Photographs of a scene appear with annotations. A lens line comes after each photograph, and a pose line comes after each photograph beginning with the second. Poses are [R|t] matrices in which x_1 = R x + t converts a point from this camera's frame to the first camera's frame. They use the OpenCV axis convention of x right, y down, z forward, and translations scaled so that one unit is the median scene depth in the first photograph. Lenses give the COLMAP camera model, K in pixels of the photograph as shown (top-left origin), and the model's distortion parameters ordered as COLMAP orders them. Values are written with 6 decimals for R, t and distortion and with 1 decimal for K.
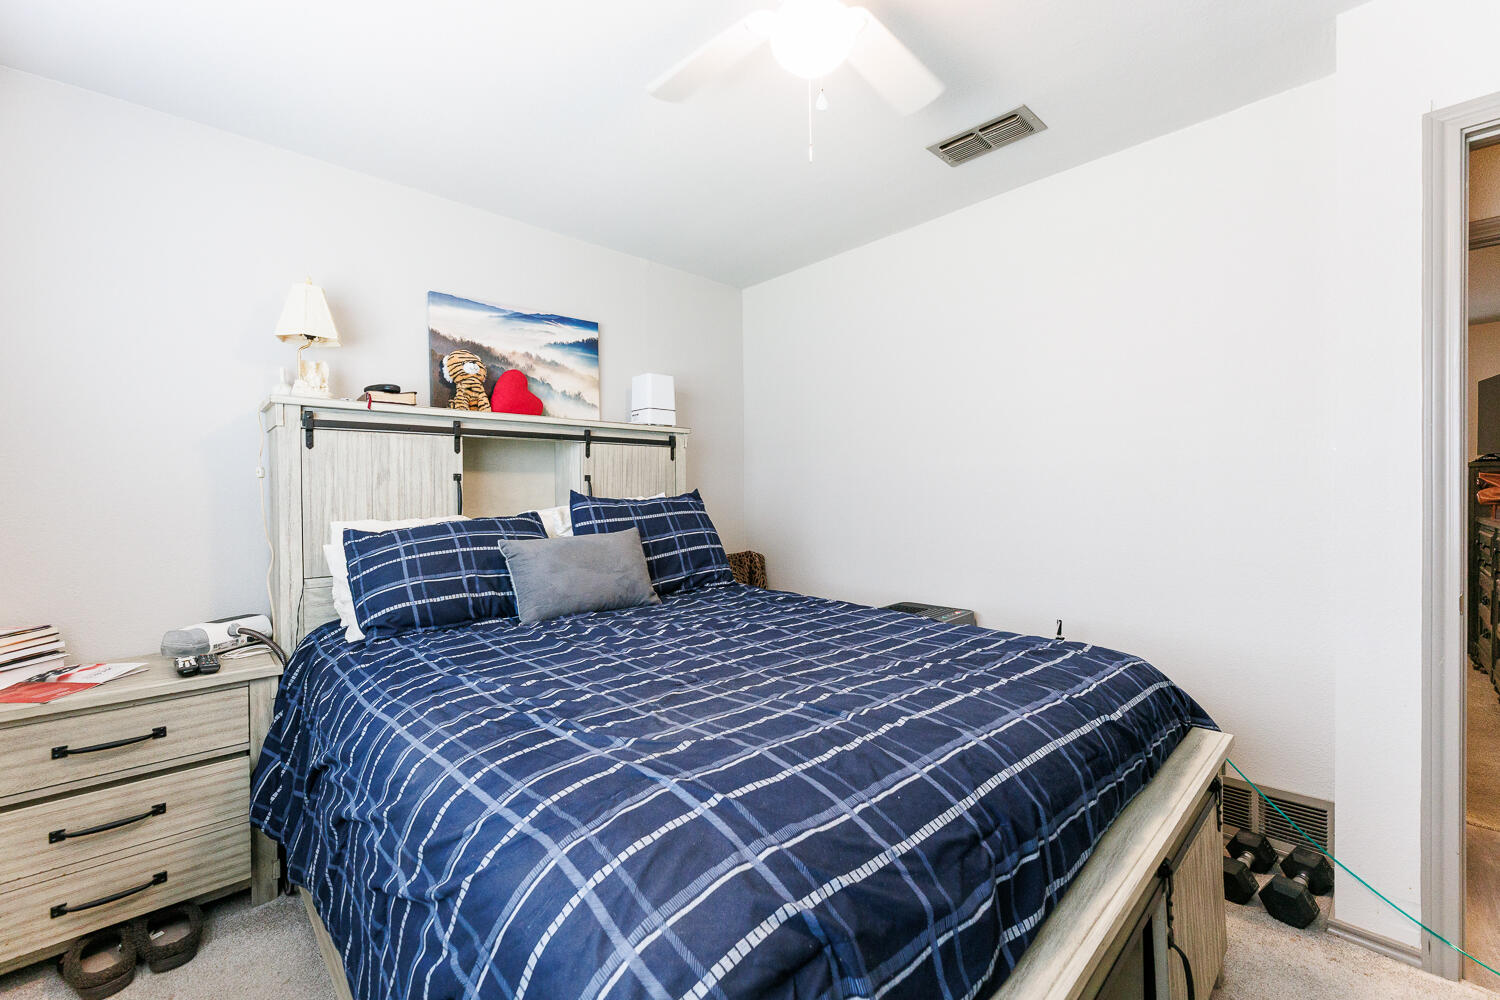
lens RADIAL K [[609.6, 0, 751.5], [0, 609.6, 490.6], [0, 0, 1]] dist [-0.003247, -0.000748]
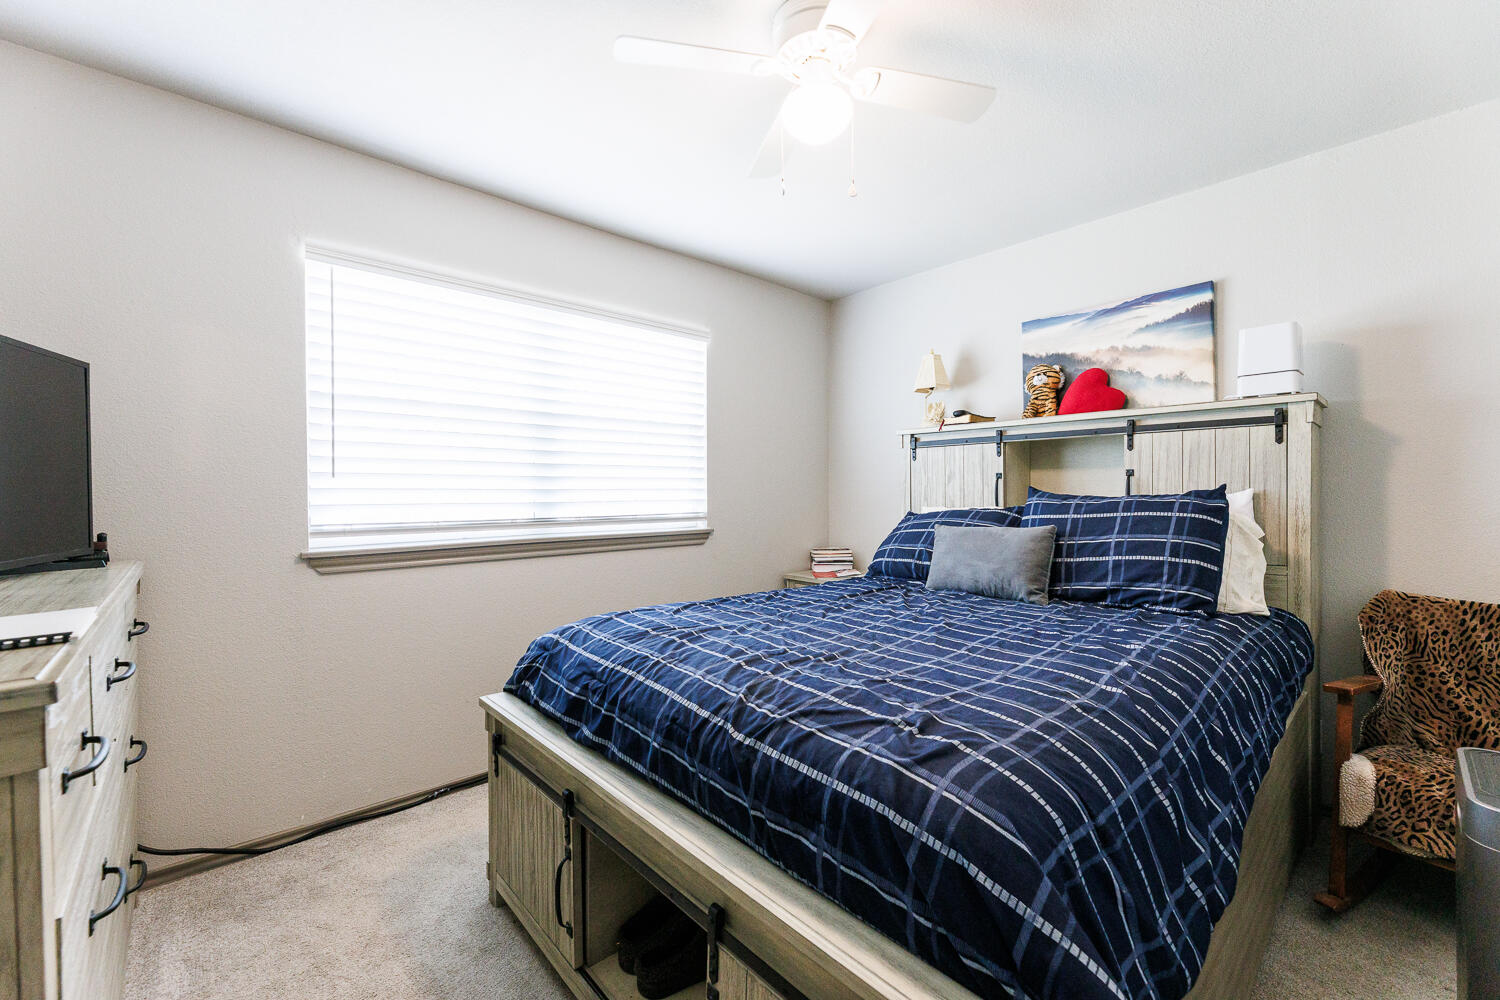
lens RADIAL K [[609.6, 0, 752.8], [0, 609.6, 499.0], [0, 0, 1]] dist [-0.003247, -0.000748]
pose [[-0.028879, 0.018918, -0.999404, 0.656934], [0.000531, 0.999821, 0.018911, 0.001054], [0.999583, 0.000016, -0.028884, 0.461220]]
